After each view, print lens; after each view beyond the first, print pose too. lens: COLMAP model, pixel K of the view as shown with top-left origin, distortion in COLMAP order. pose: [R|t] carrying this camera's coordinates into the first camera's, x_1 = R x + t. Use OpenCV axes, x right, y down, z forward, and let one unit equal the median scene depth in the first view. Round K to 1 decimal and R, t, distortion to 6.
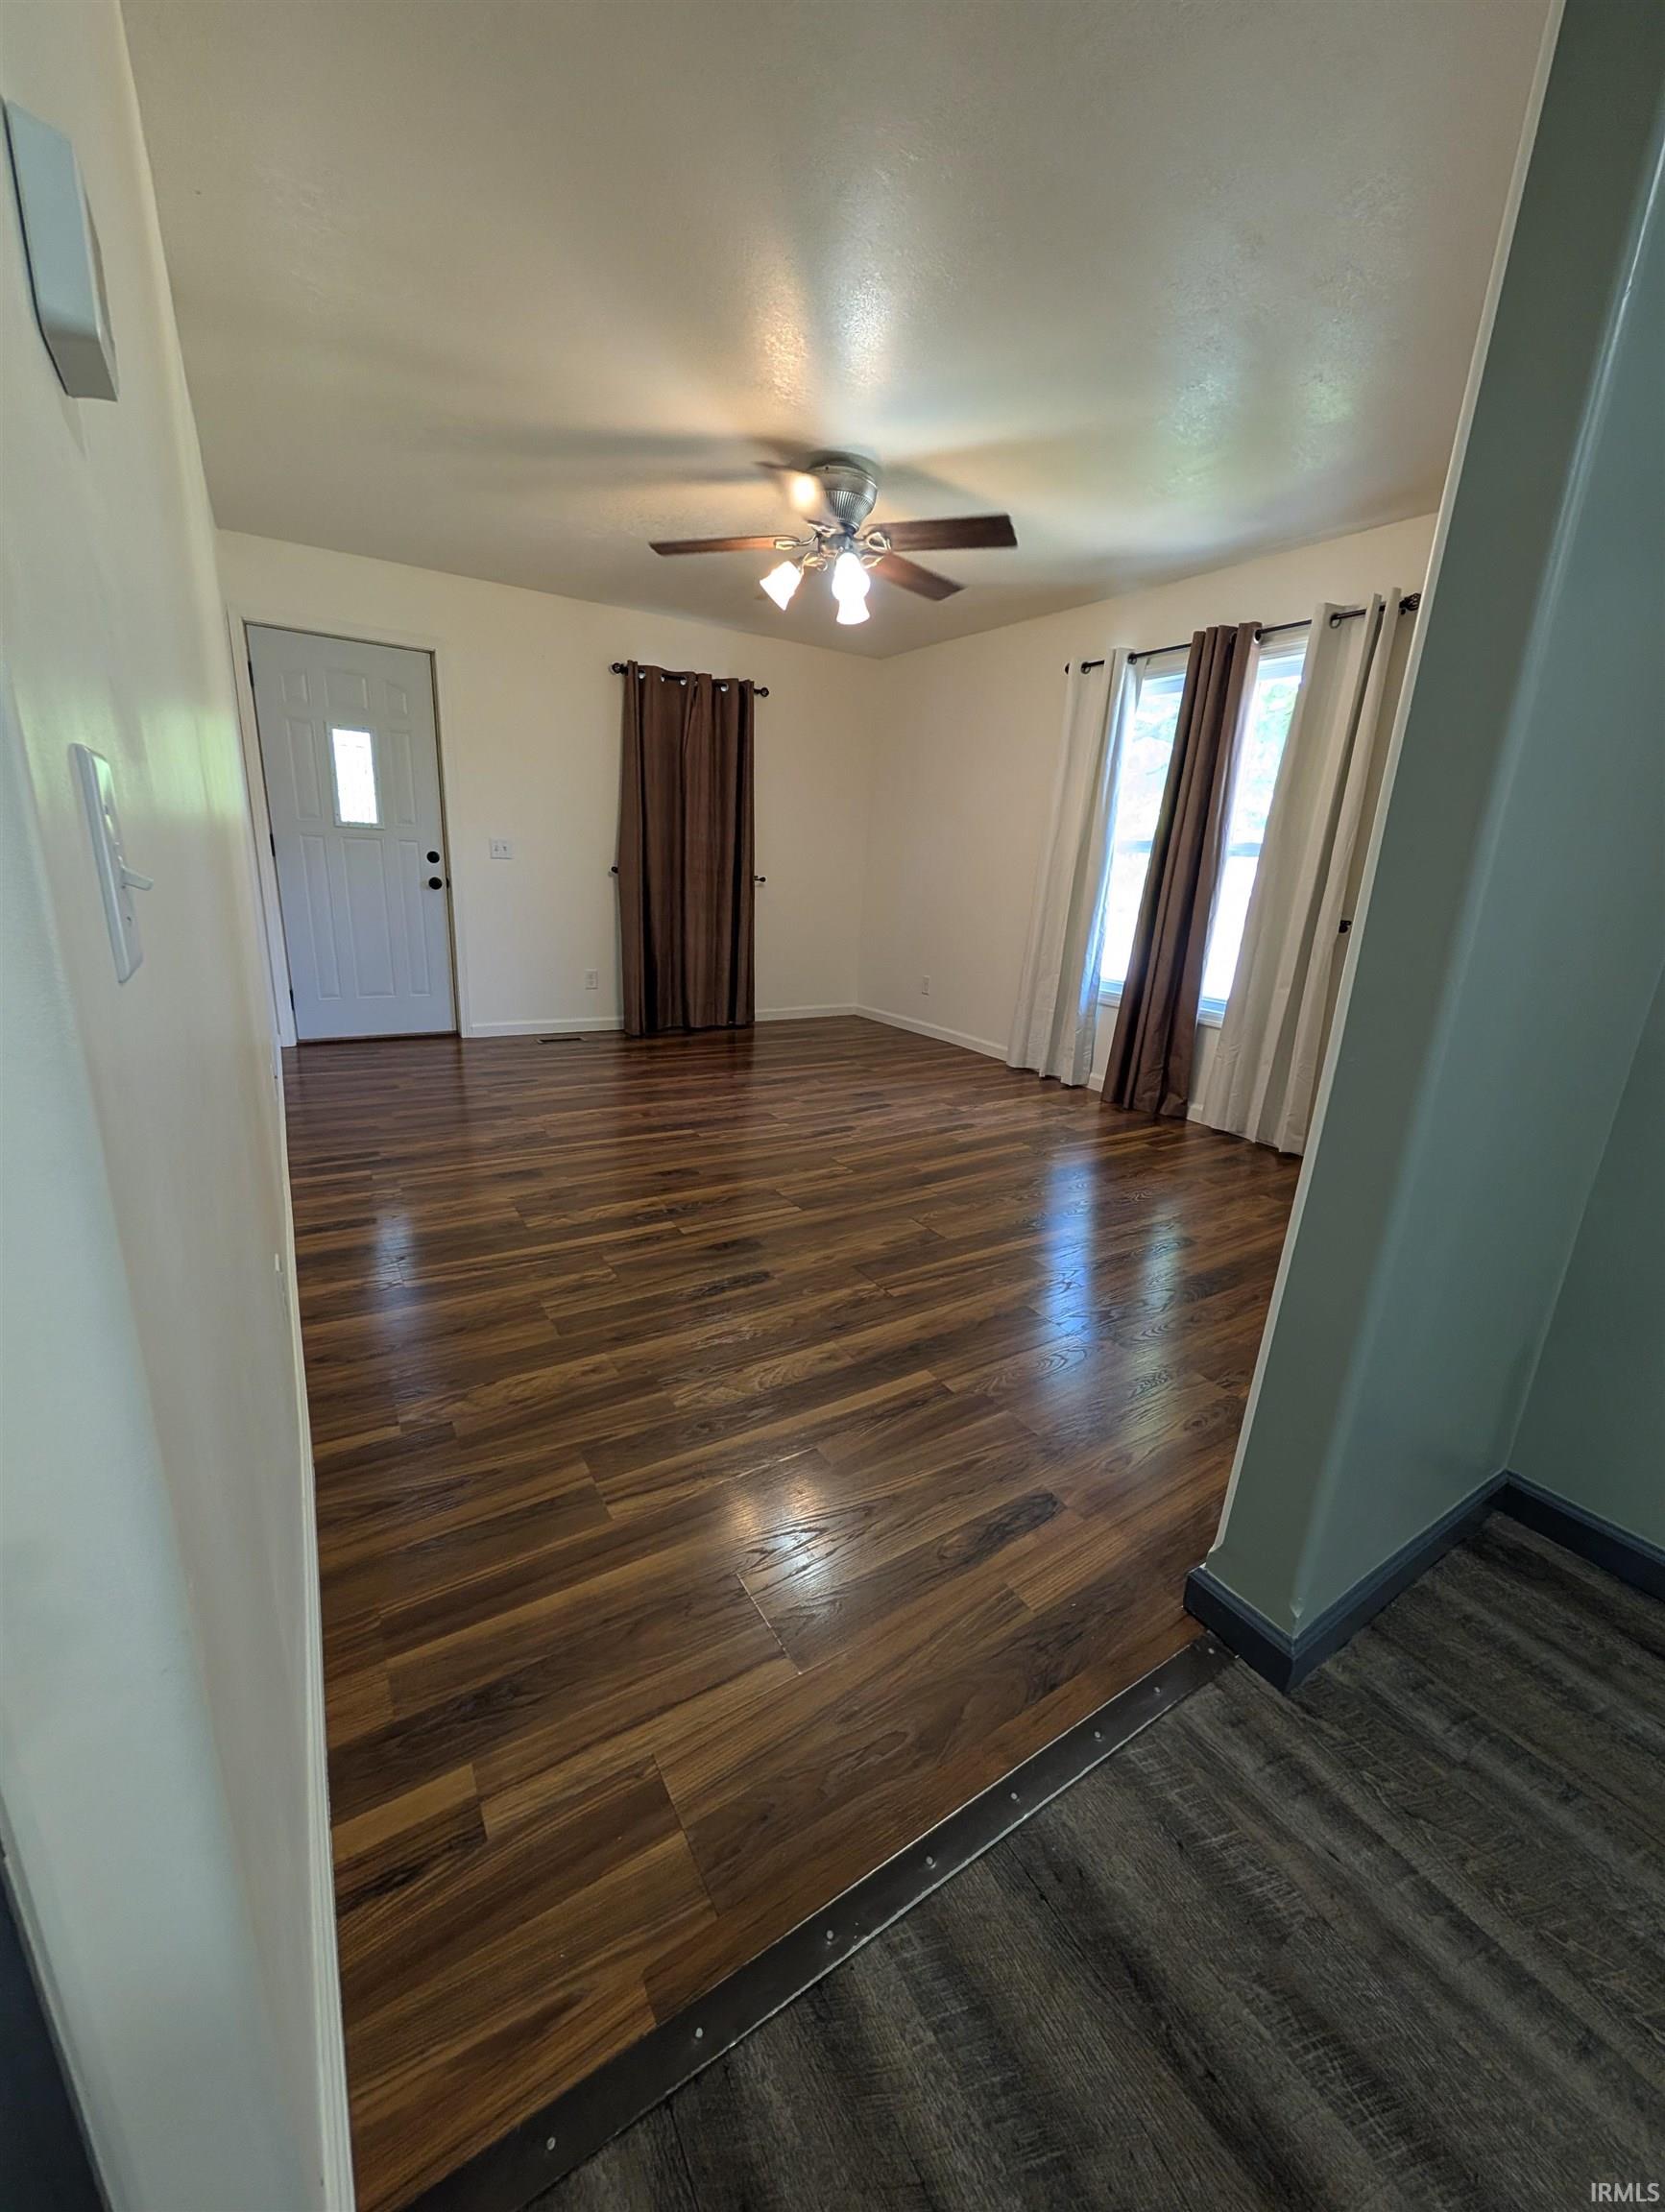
lens RADIAL K [[835.4, 0, 823.1], [0, 835.4, 1105.3], [0, 0, 1]] dist [-0.000967, 0.001389]
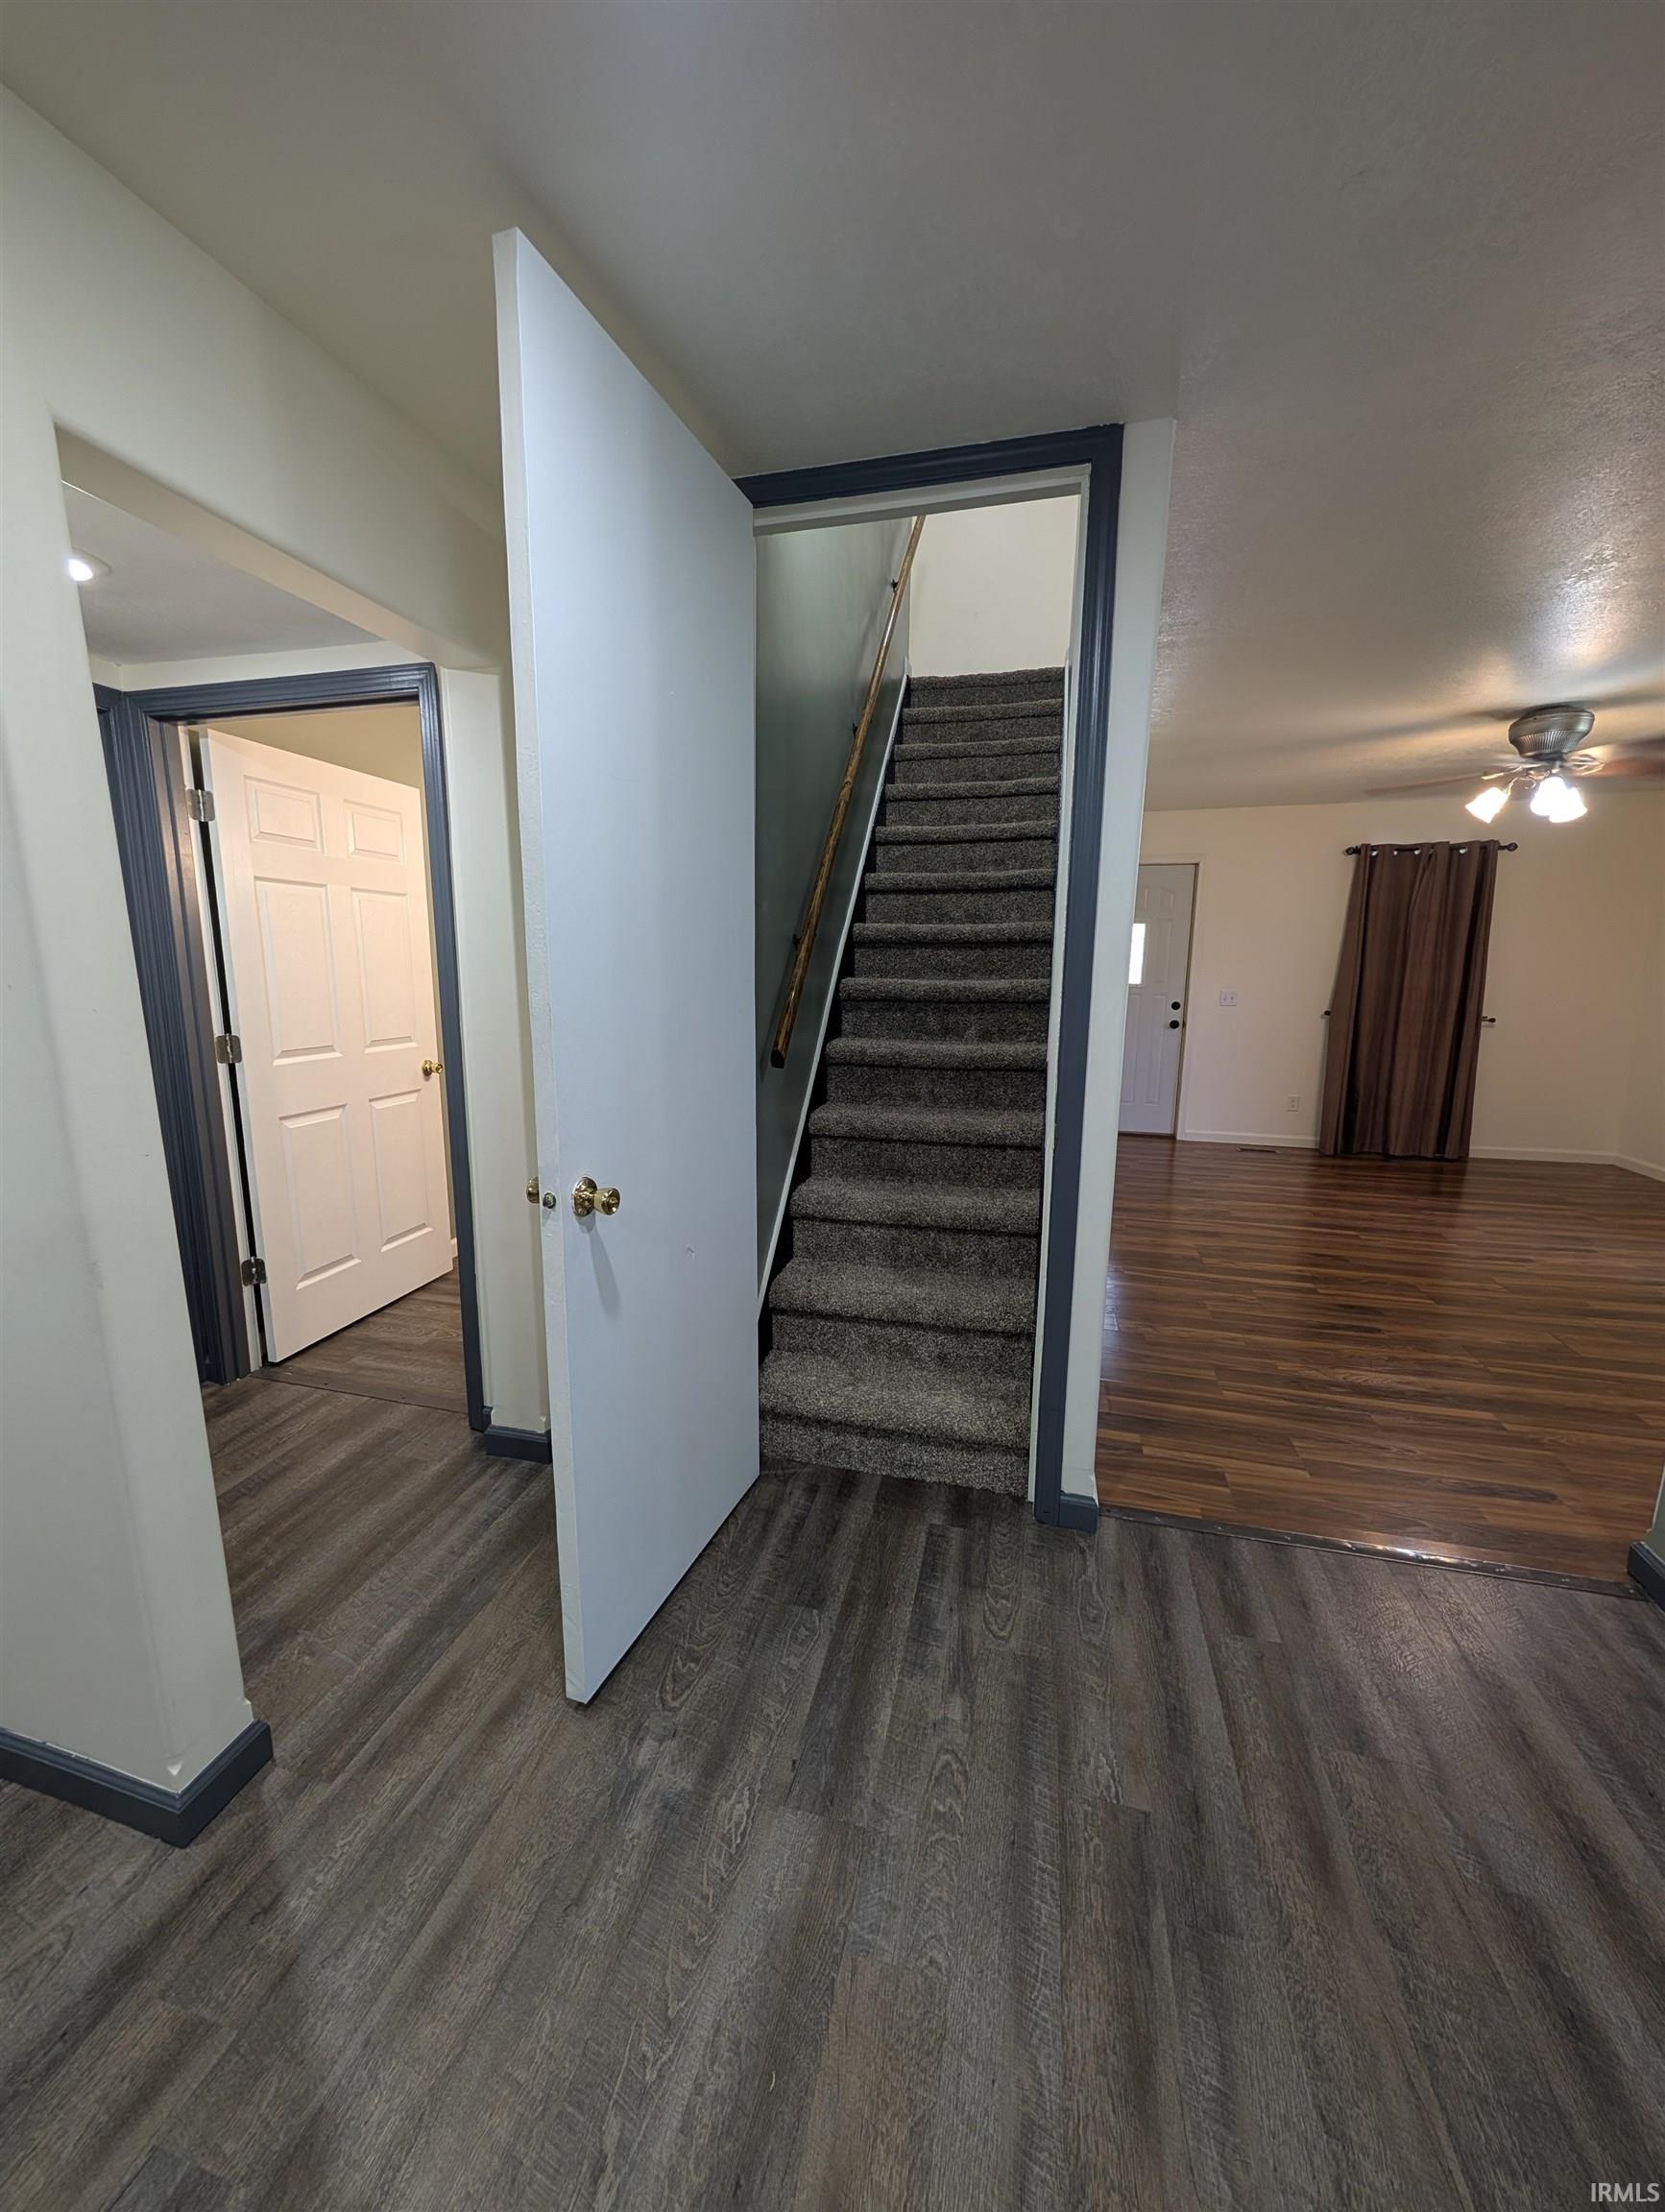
lens RADIAL K [[835.4, 0, 821.0], [0, 835.4, 1101.2], [0, 0, 1]] dist [-0.000967, 0.001389]
pose [[0.686010, 0.076502, -0.723559, 0.140685], [-0.174805, 0.982659, -0.061837, 0.043038], [0.706281, 0.168903, 0.687487, -0.335131]]
